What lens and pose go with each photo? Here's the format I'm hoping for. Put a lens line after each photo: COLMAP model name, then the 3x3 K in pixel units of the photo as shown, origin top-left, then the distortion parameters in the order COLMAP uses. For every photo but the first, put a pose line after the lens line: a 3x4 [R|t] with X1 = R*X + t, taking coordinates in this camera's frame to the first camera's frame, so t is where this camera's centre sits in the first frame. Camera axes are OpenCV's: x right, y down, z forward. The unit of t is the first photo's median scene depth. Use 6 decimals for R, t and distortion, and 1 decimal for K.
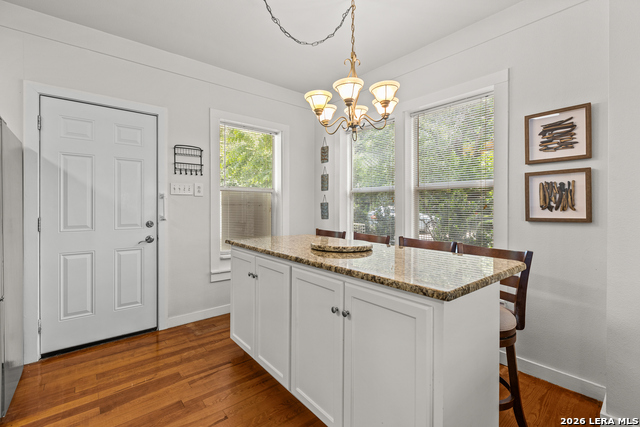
lens RADIAL K [[286.9, 0, 319.9], [0, 286.9, 208.8], [0, 0, 1]] dist [0.007184, -0.001753]
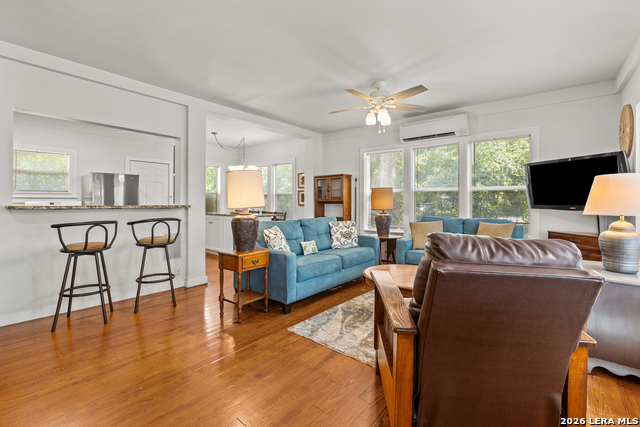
lens RADIAL K [[286.9, 0, 320.0], [0, 286.9, 209.6], [0, 0, 1]] dist [0.007184, -0.001753]
pose [[0.981673, -0.002637, 0.190553, 0.290471], [-0.001402, 0.999777, 0.021061, 0.020234], [-0.190566, -0.020943, 0.981451, -1.977313]]
